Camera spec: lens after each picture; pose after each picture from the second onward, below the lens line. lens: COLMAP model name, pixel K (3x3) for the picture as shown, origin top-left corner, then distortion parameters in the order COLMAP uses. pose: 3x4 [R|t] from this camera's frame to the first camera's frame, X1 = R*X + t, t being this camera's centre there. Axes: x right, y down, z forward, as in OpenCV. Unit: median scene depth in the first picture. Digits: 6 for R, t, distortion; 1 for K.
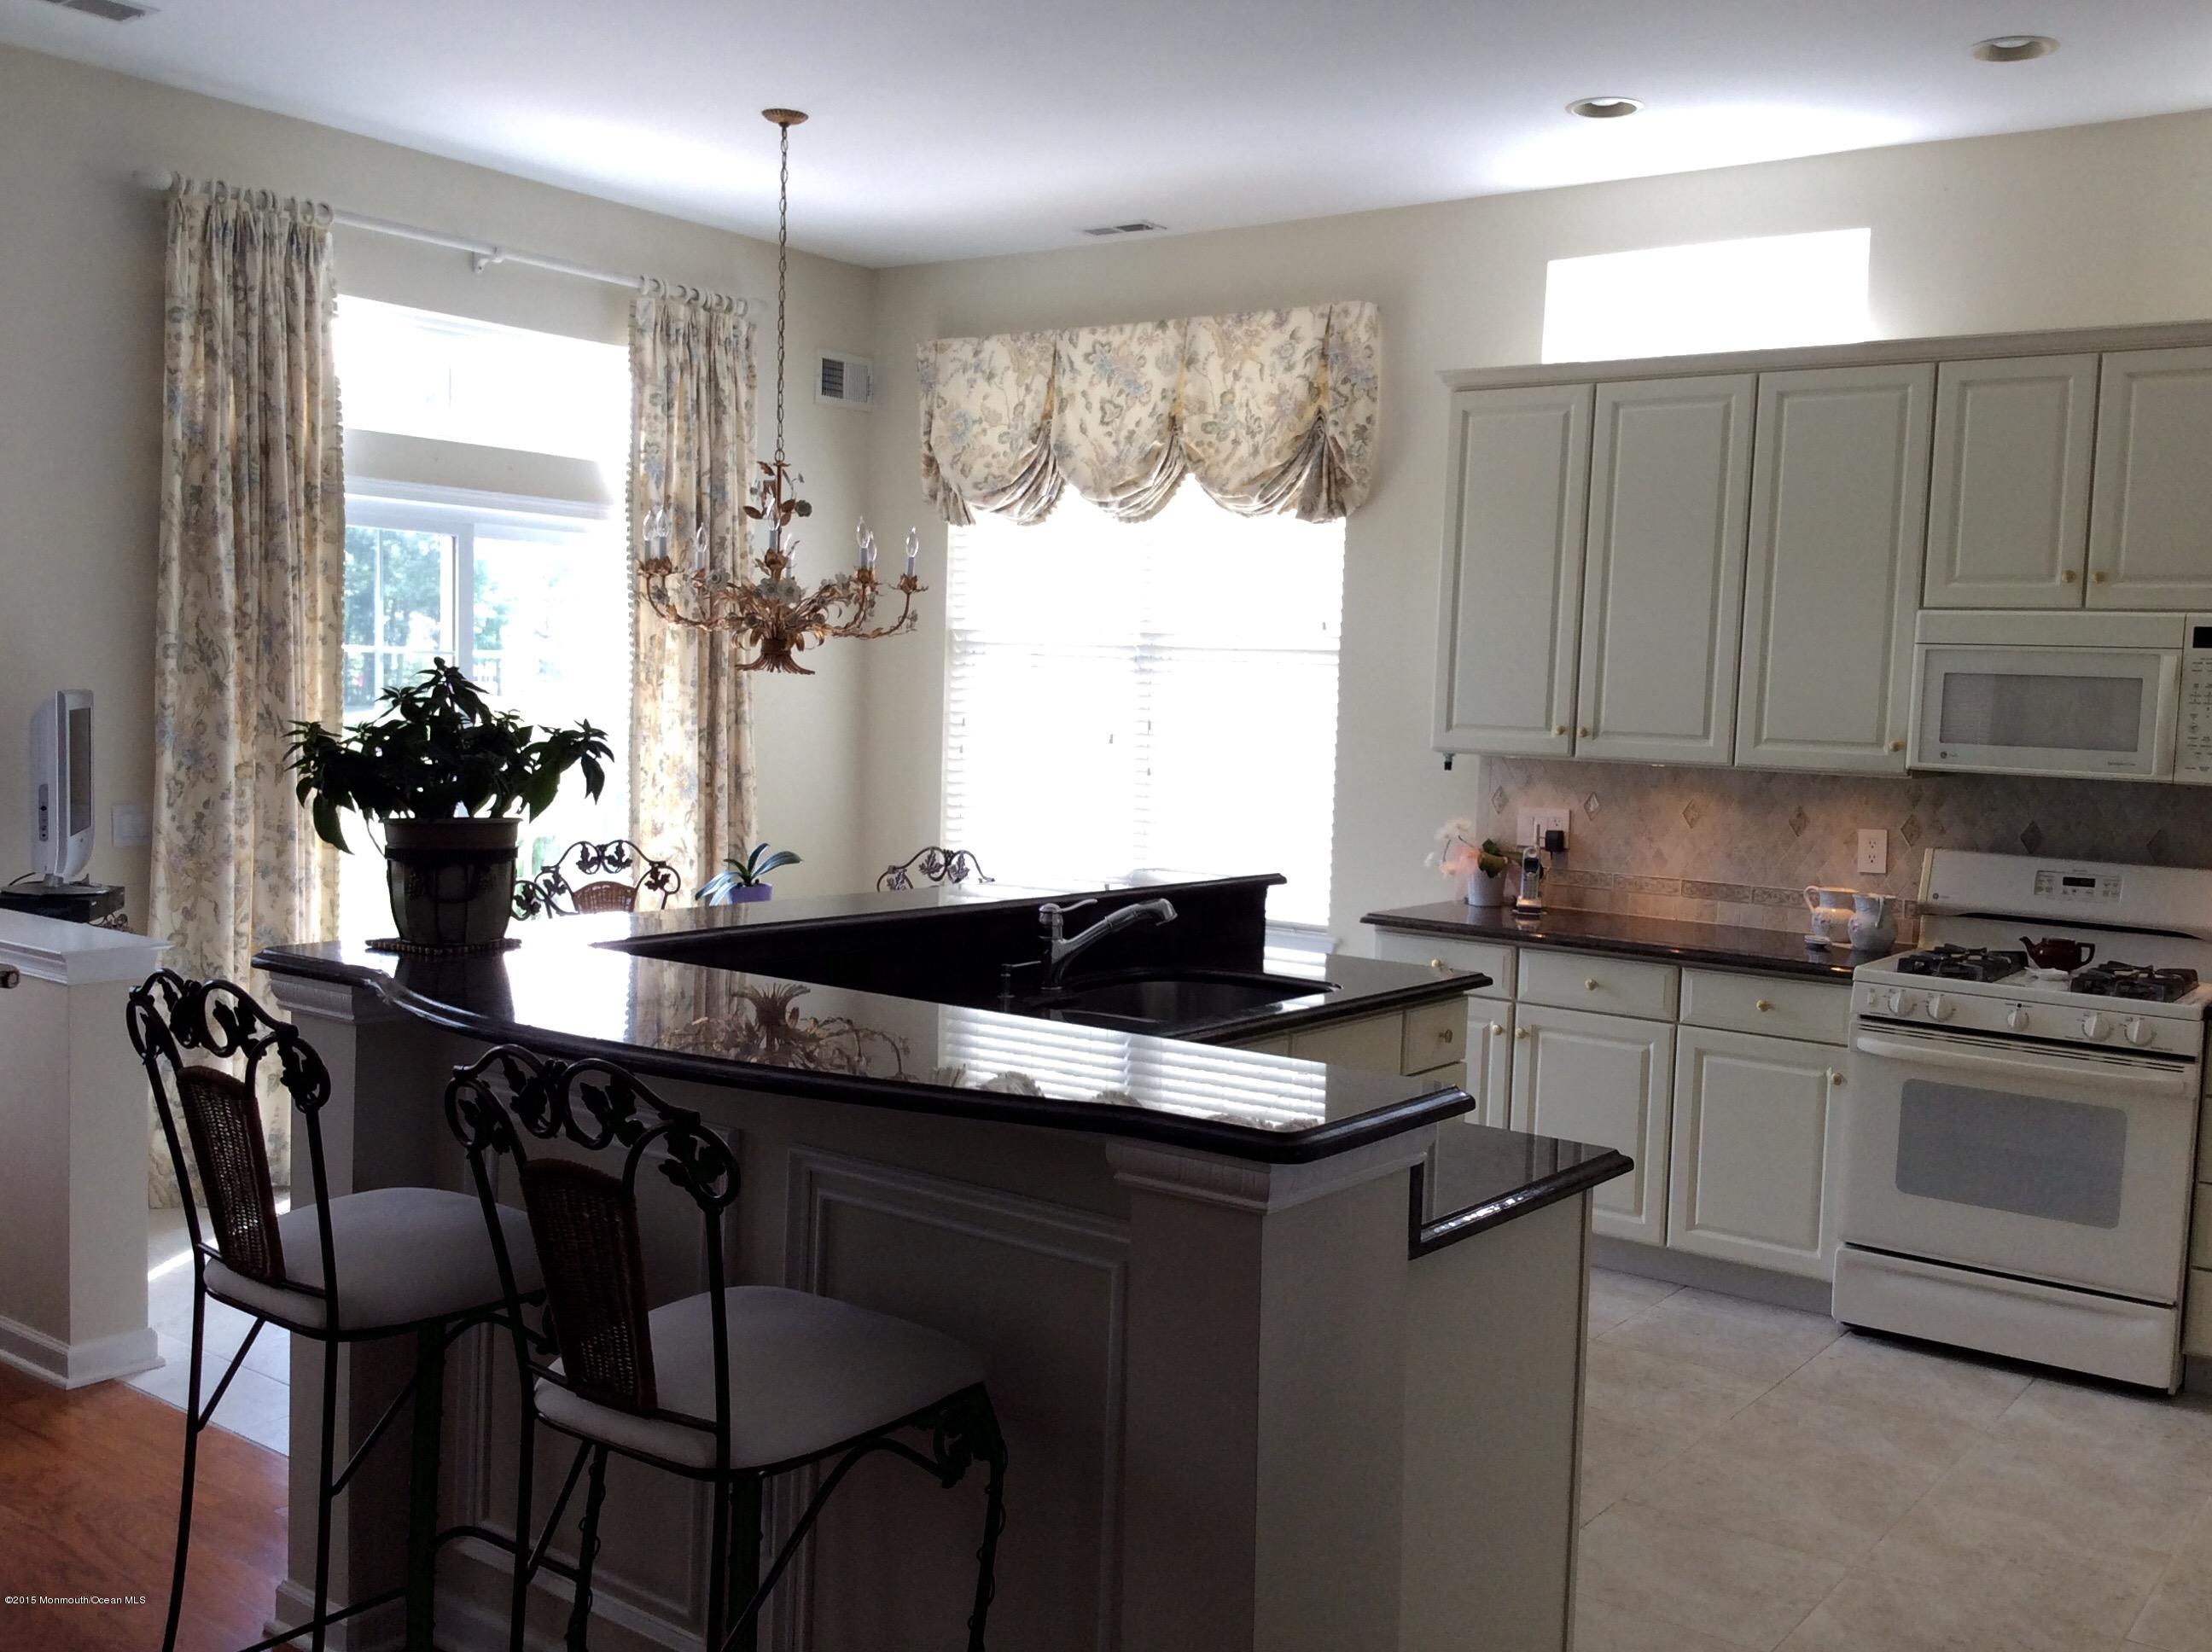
lens RADIAL K [[2045.0, 0, 1106.0], [0, 2045.0, 826.0], [0, 0, 1]] dist [0.119248, -0.266929]
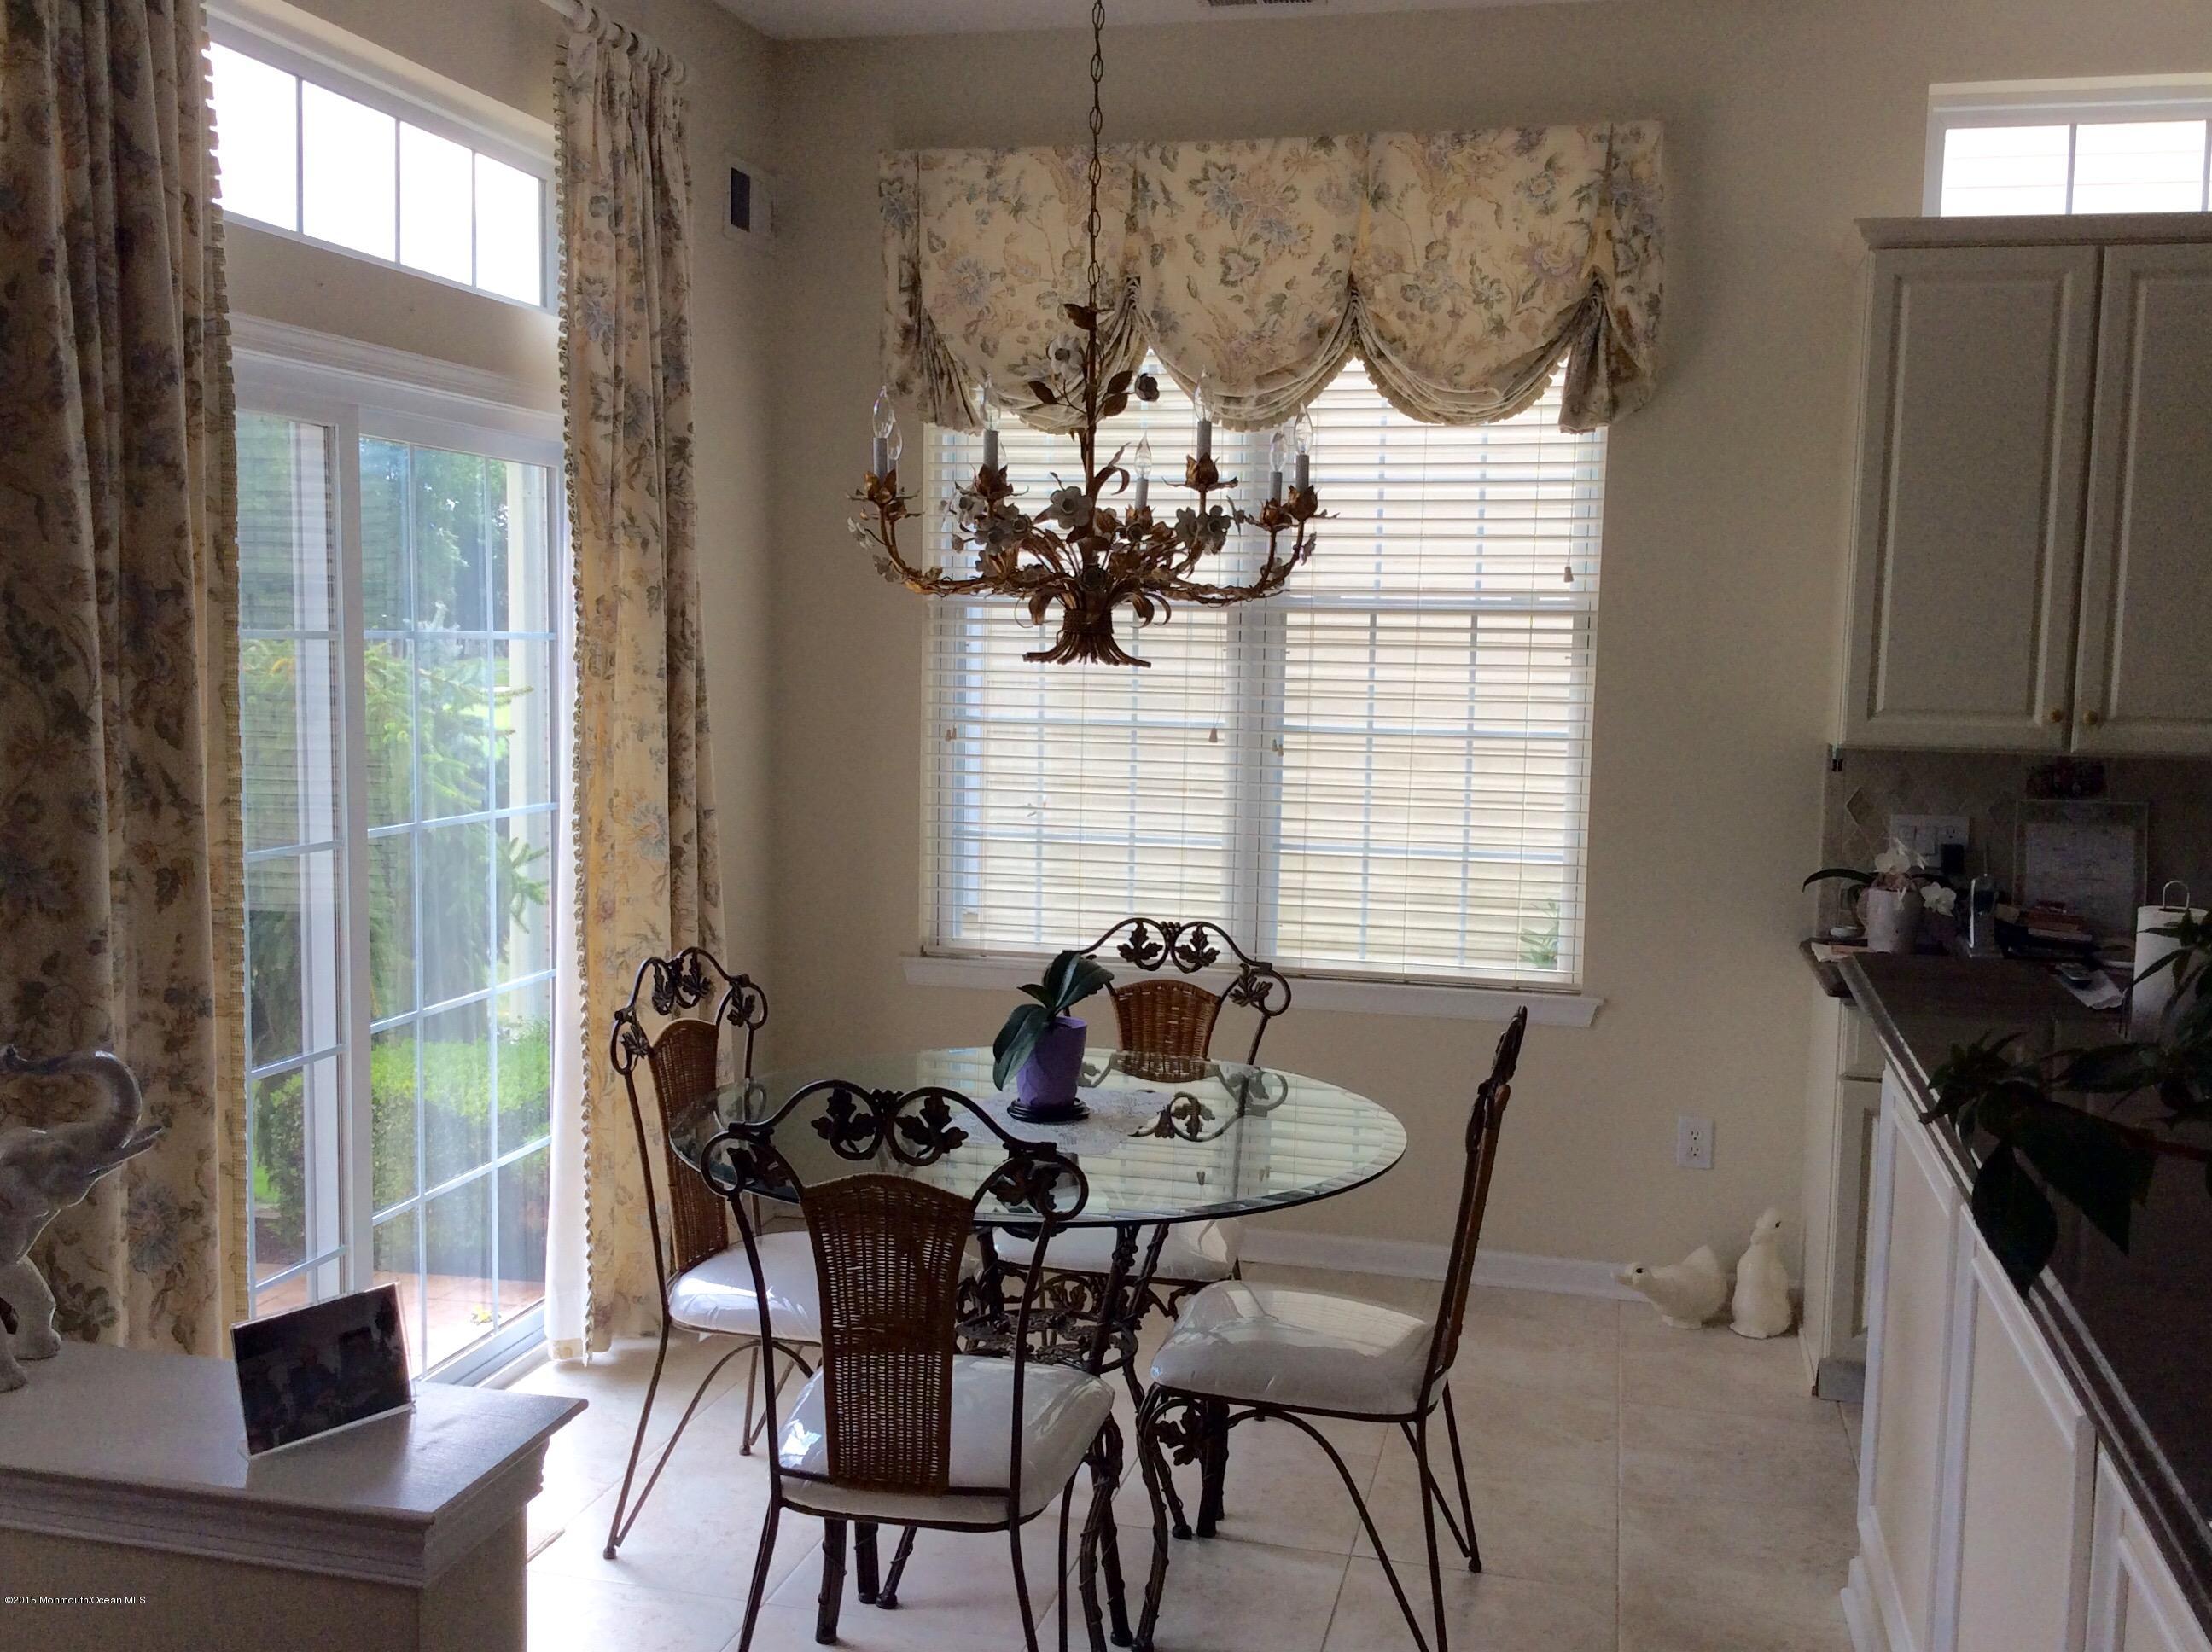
lens RADIAL K [[2045.0, 0, 1106.0], [0, 2045.0, 826.0], [0, 0, 1]] dist [0.119248, -0.266929]
pose [[0.922517, -0.053761, 0.382194, -0.333198], [0.041313, 0.998317, 0.040707, -0.045130], [-0.383740, -0.021763, 0.923185, 0.389630]]
